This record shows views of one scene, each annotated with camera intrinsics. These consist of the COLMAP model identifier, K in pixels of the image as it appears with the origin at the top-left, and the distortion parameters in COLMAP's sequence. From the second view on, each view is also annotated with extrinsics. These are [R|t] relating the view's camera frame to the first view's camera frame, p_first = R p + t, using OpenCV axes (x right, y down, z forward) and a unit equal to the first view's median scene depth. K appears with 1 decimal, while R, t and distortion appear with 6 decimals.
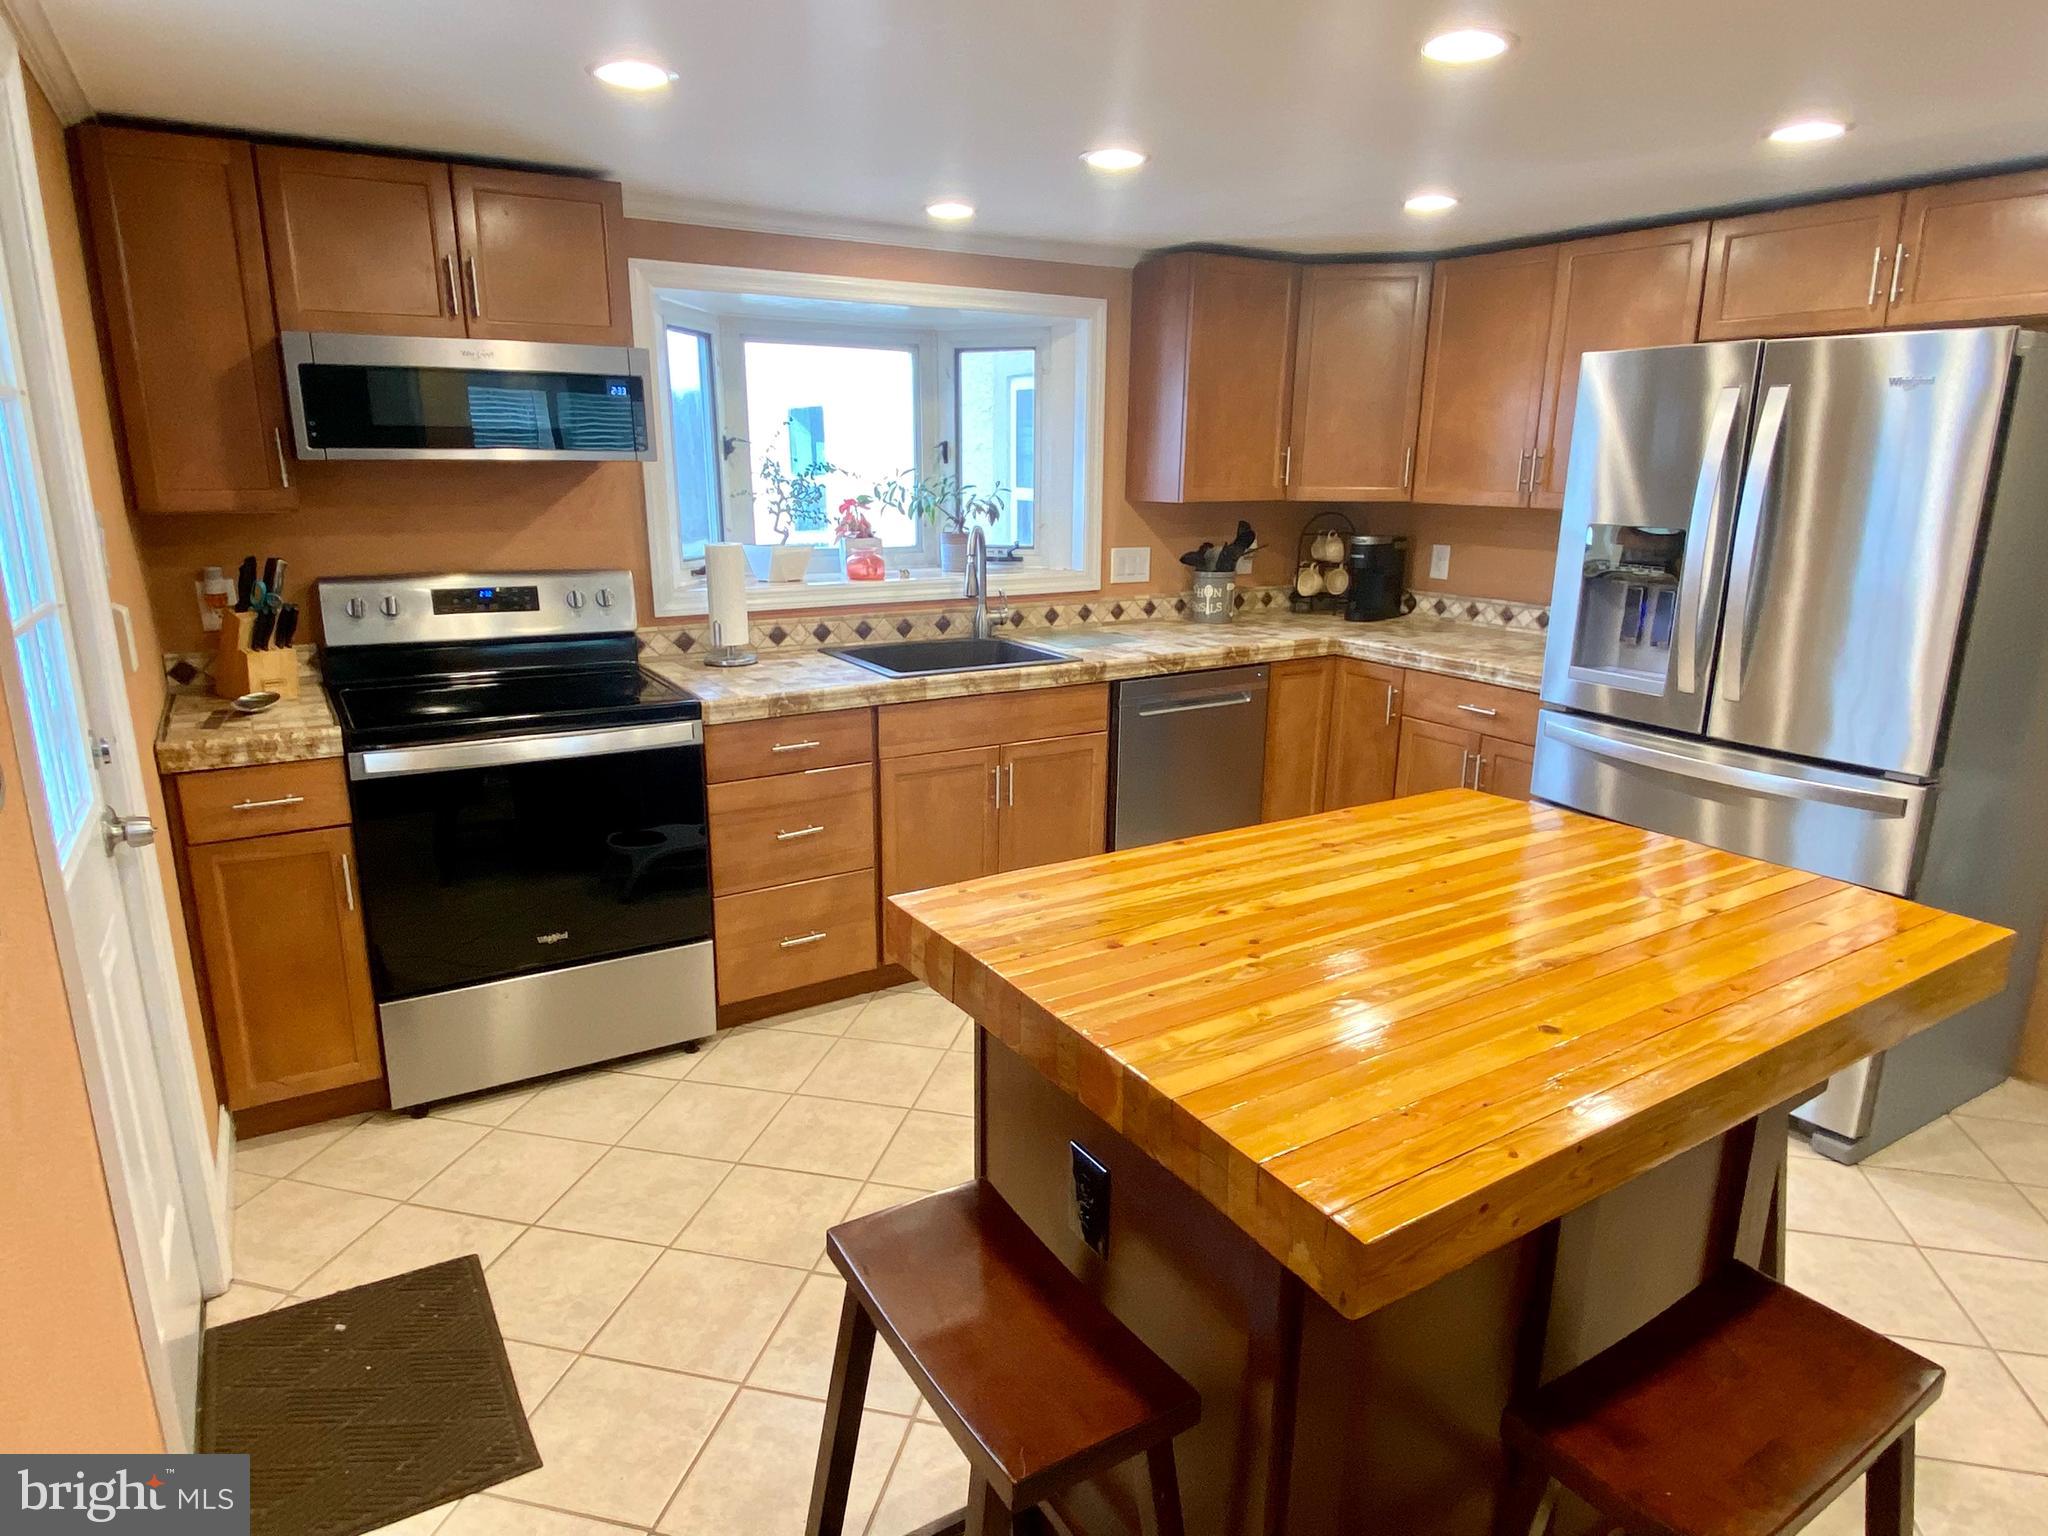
lens RADIAL K [[1225.0, 0, 1021.3], [0, 1225.0, 760.8], [0, 0, 1]] dist [0.038949, -0.002106]
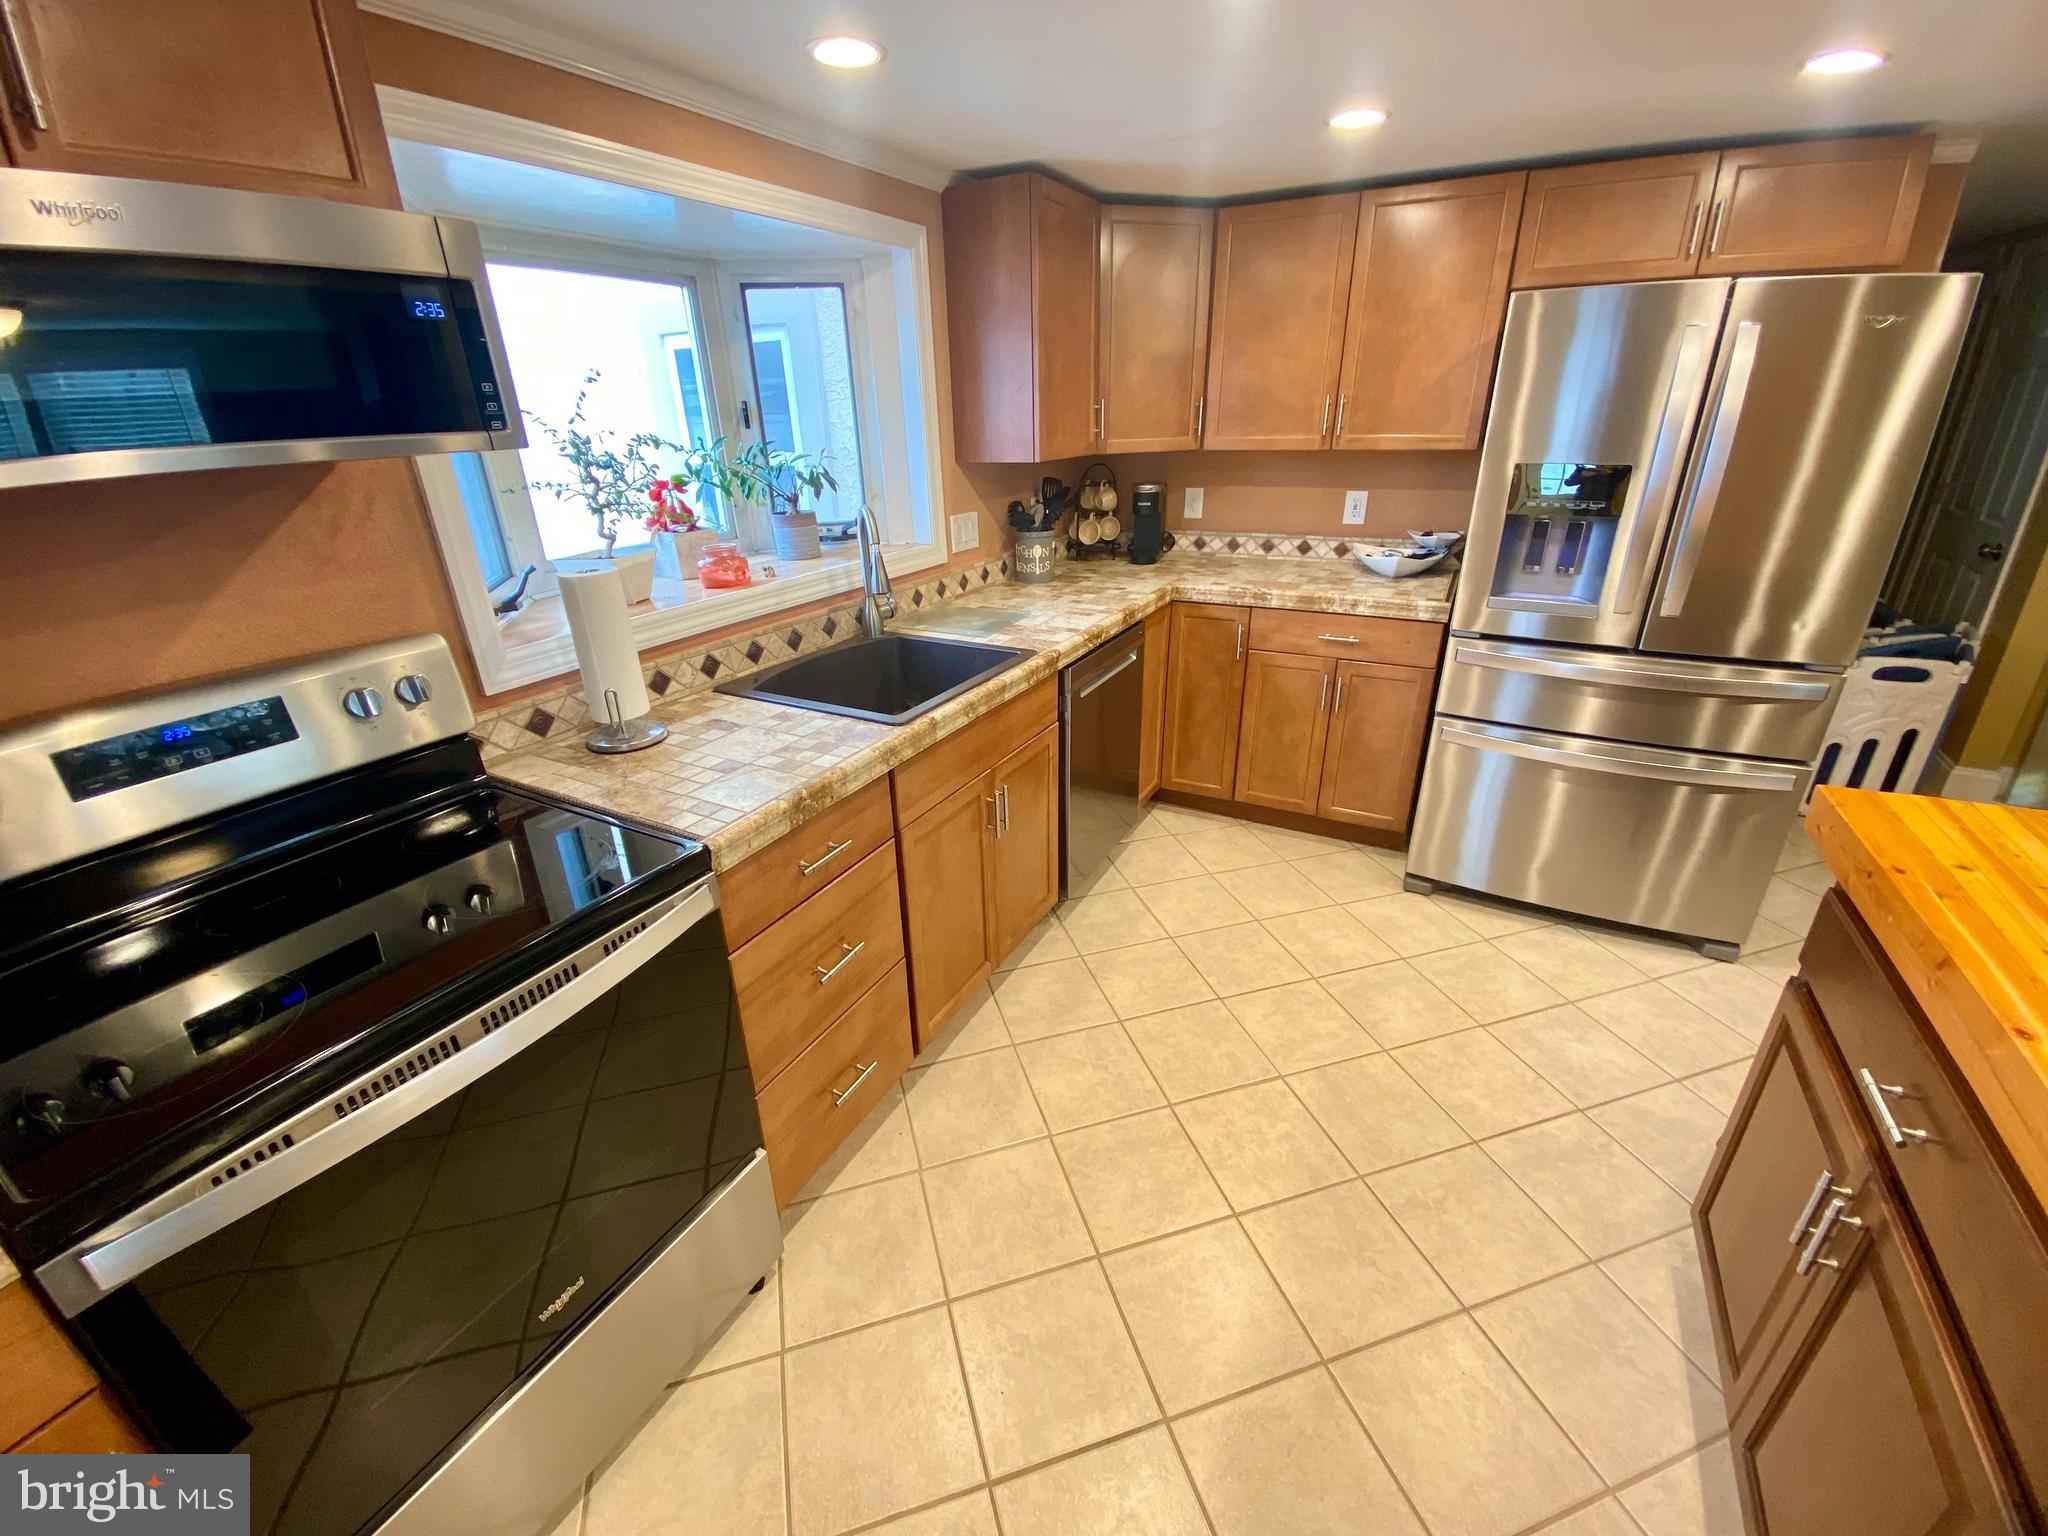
lens RADIAL K [[826.9, 0, 1024.4], [0, 826.9, 768.8], [0, 0, 1]] dist [0.018234, -0.002149]
pose [[0.863676, -0.226105, 0.450489, -0.260603], [0.150201, 0.968589, 0.198179, -0.124795], [-0.481148, -0.103498, 0.870509, 0.477318]]
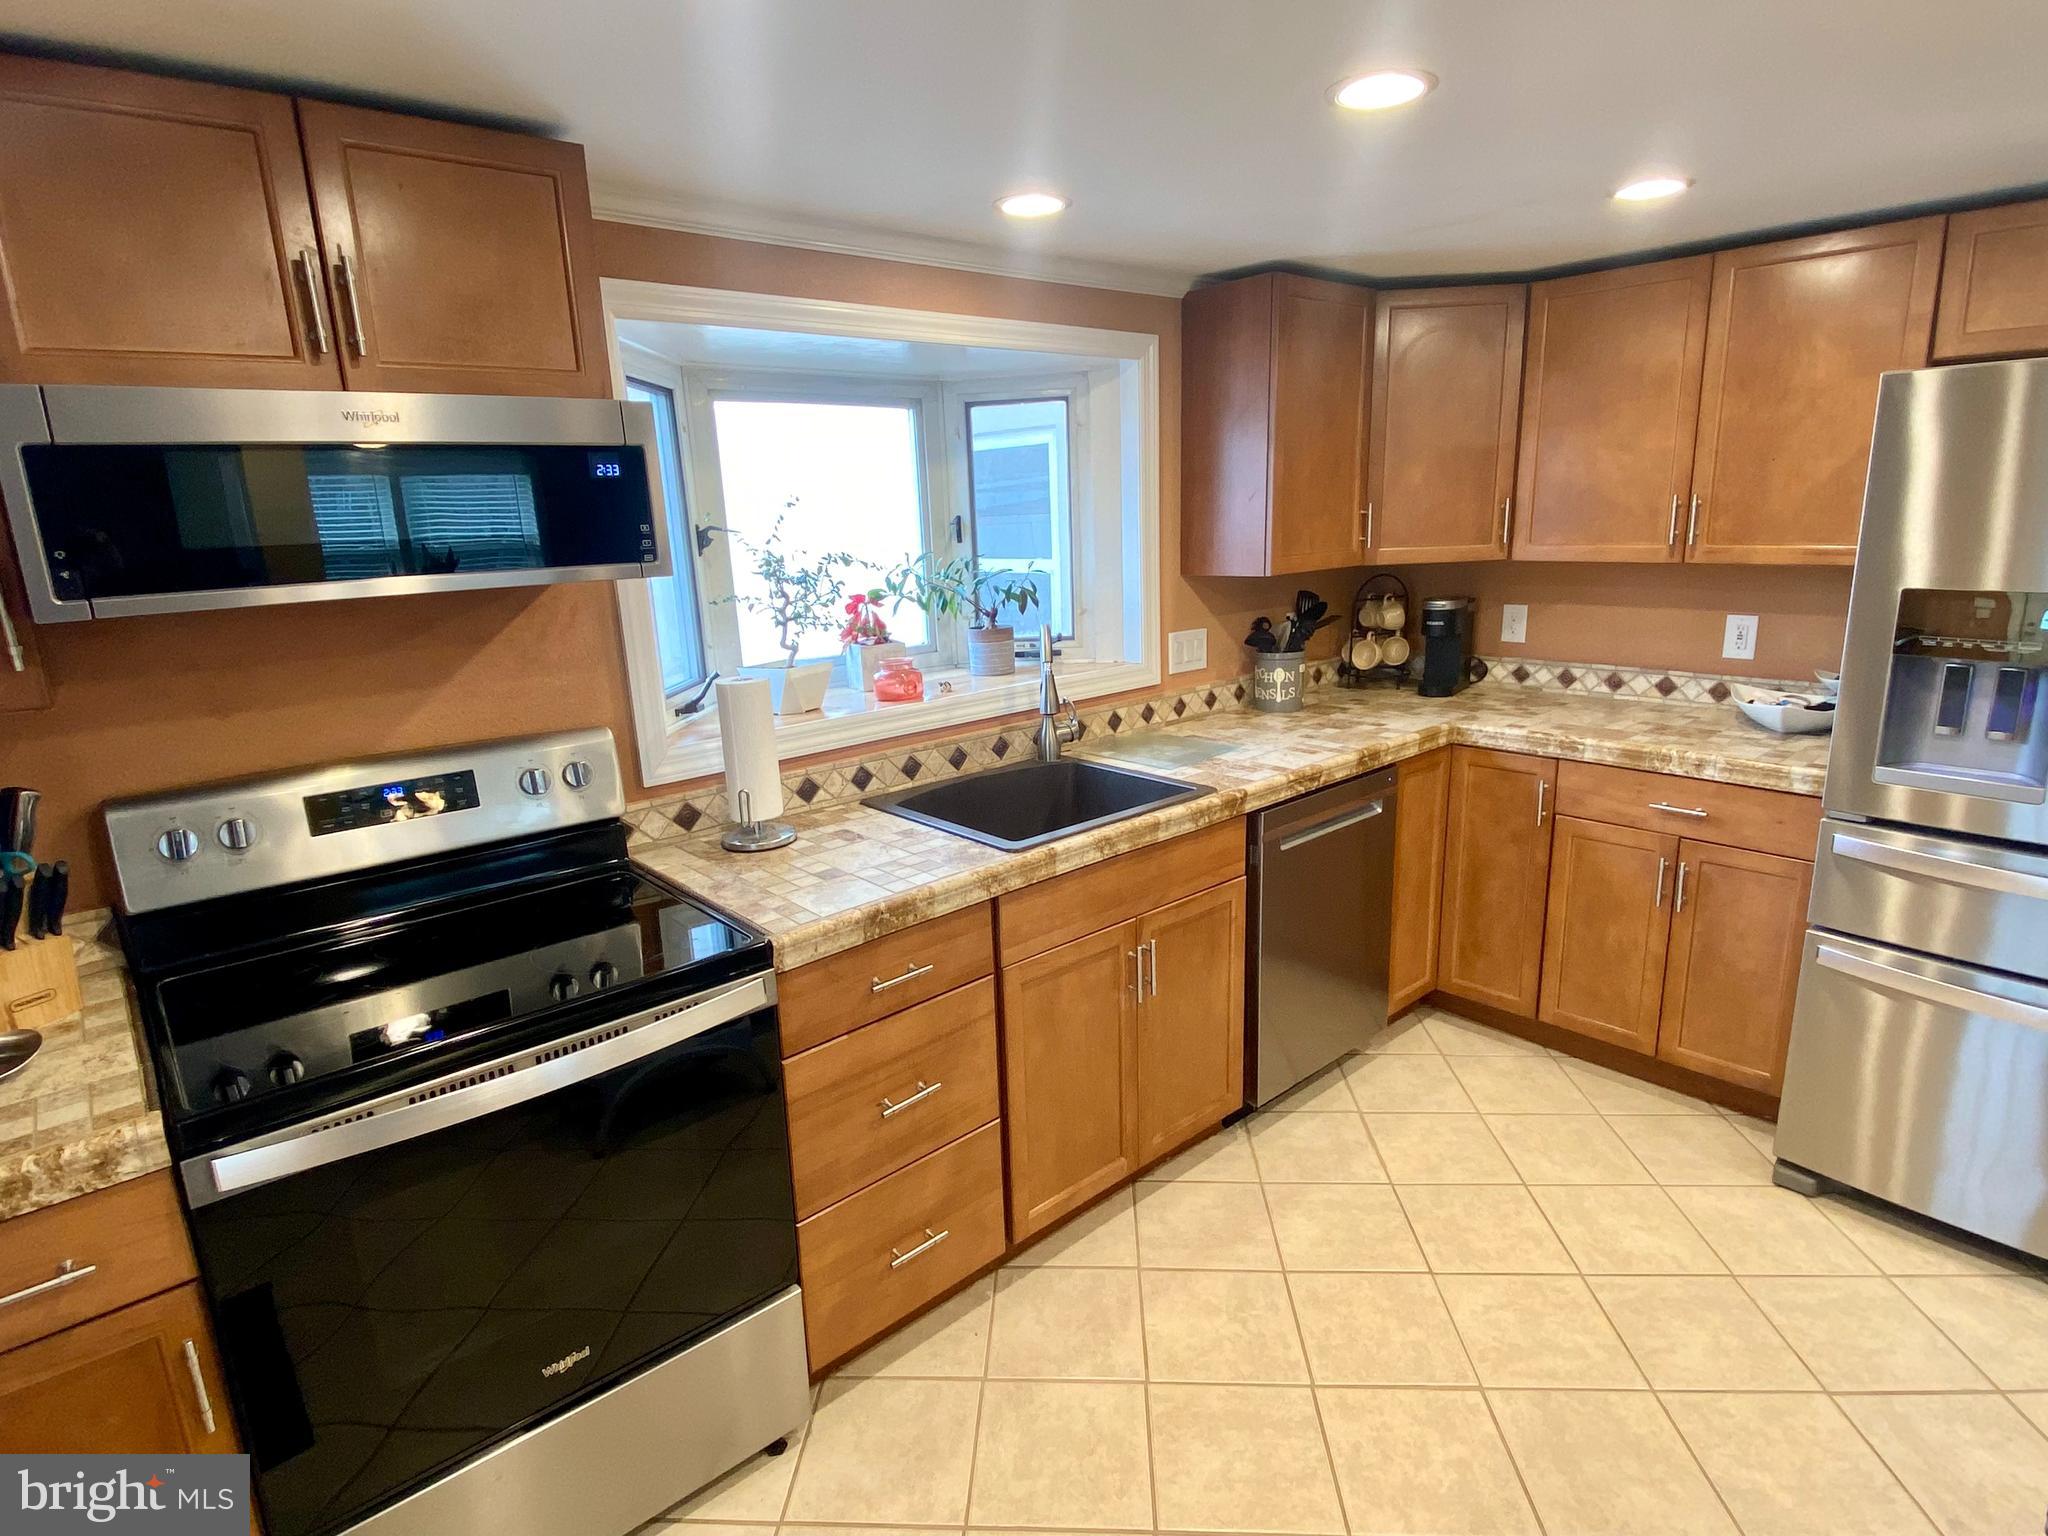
lens RADIAL K [[1092.3, 0, 1024.5], [0, 1092.3, 768.9], [0, 0, 1]] dist [0.022733, -0.014094]
pose [[0.983985, -0.084100, 0.157163, -0.182166], [0.086174, 0.996259, -0.006417, -0.105066], [-0.156036, 0.019858, 0.987552, 0.349351]]
